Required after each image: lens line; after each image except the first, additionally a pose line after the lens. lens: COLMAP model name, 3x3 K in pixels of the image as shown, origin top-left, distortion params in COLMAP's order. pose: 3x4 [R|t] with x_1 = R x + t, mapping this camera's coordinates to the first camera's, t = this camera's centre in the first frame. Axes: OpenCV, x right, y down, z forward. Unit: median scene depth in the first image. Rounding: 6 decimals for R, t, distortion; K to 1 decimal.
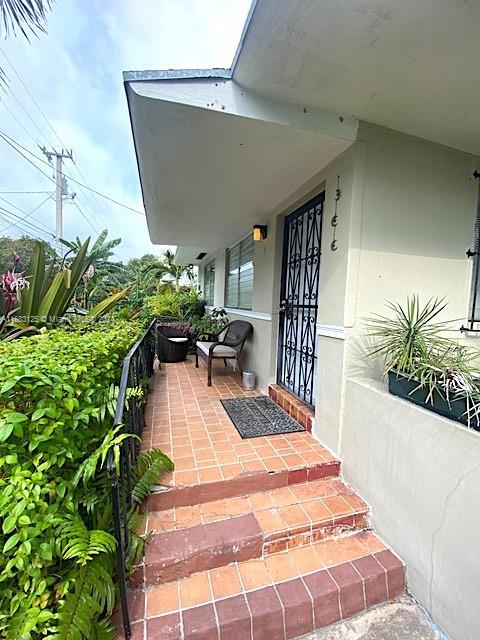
lens RADIAL K [[261.7, 0, 240.0], [0, 261.7, 320.0], [0, 0, 1]] dist [0.033971, -0.000206]
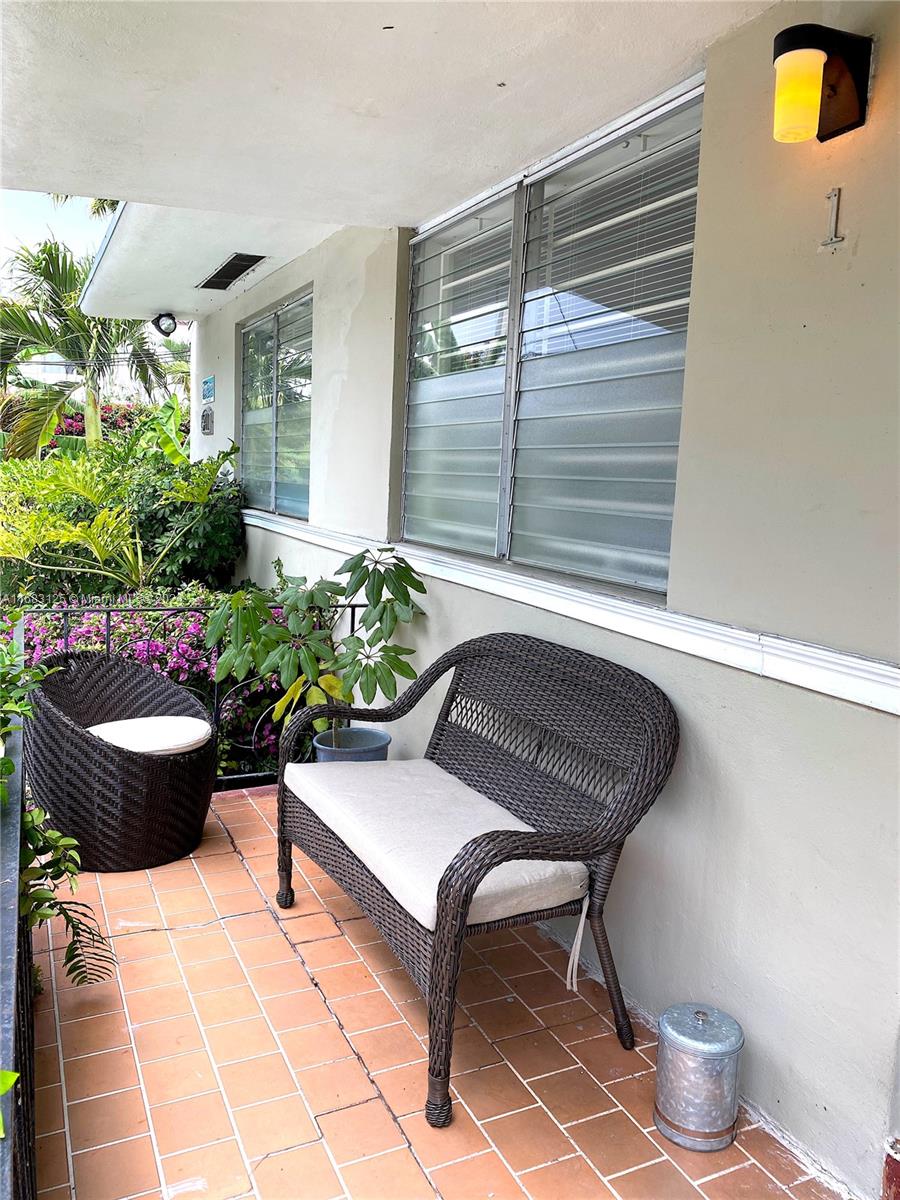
lens RADIAL K [[930.6, 0, 450.0], [0, 930.6, 600.0], [0, 0, 1]] dist [-0.008460, -0.005134]
pose [[0.988022, -0.002094, 0.154302, -0.103414], [-0.009068, 0.997392, 0.071598, -0.045587], [-0.154049, -0.072140, 0.985426, 0.267933]]
